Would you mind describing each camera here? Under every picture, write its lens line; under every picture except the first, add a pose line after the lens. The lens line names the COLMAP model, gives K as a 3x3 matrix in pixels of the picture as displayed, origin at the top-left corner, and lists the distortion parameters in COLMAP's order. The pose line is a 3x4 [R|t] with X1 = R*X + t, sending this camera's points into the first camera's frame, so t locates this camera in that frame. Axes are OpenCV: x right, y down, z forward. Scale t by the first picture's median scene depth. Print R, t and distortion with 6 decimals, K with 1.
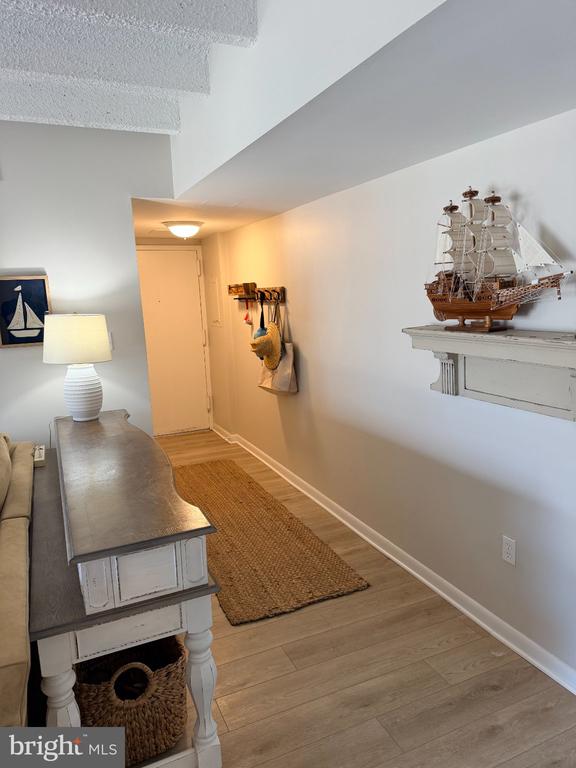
lens RADIAL K [[537.0, 0, 288.0], [0, 537.0, 384.0], [0, 0, 1]] dist [0.002848, -0.080004]
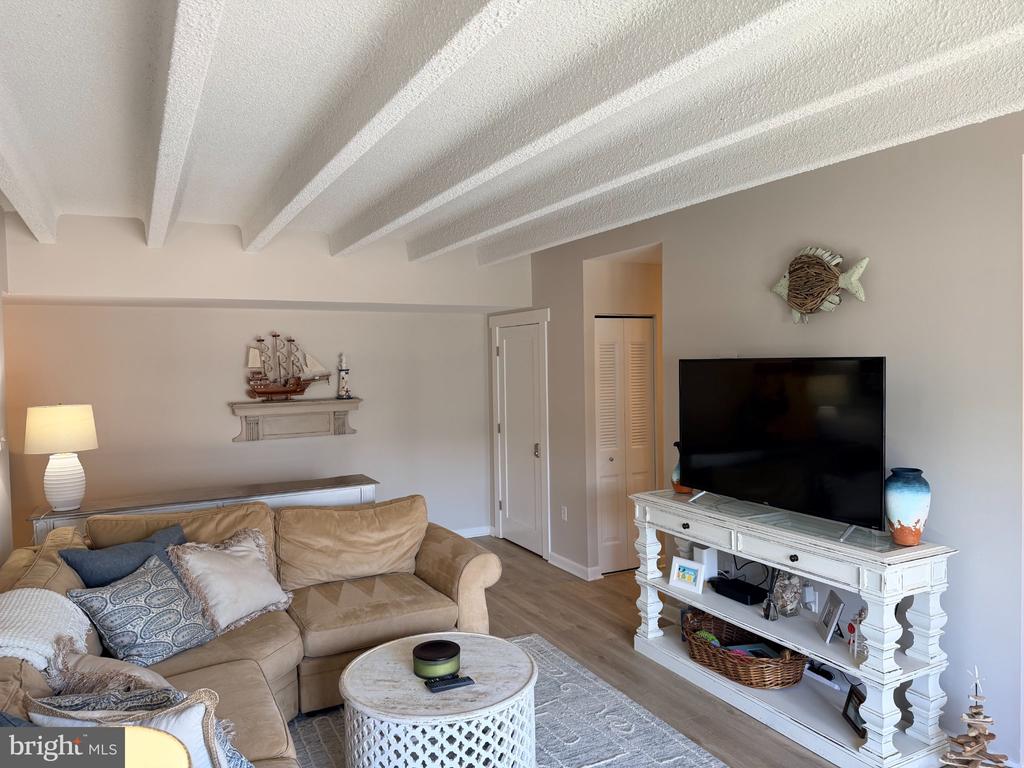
lens RADIAL K [[707.3, 0, 512.0], [0, 707.3, 384.0], [0, 0, 1]] dist [0.060454, -0.074027]
pose [[-0.068557, 0.009868, 0.997598, -2.178446], [0.187651, 0.982231, 0.003180, -0.011322], [-0.979840, 0.187418, -0.069190, 0.302744]]
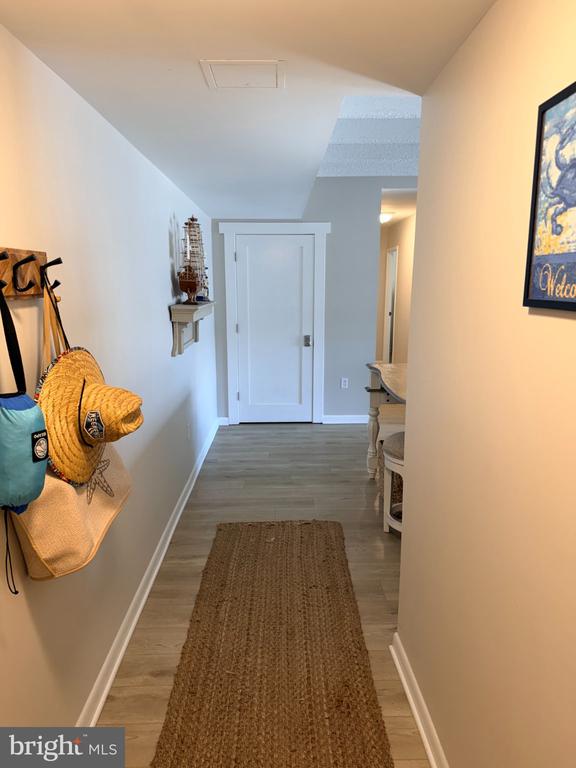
lens RADIAL K [[530.5, 0, 286.9], [0, 530.5, 404.8], [0, 0, 1]] dist [0.060454, -0.074027]
pose [[-0.920076, -0.049335, 0.388622, -0.524056], [0.100450, 0.929158, 0.355773, -0.339908], [-0.378643, 0.366375, -0.849940, 2.229005]]
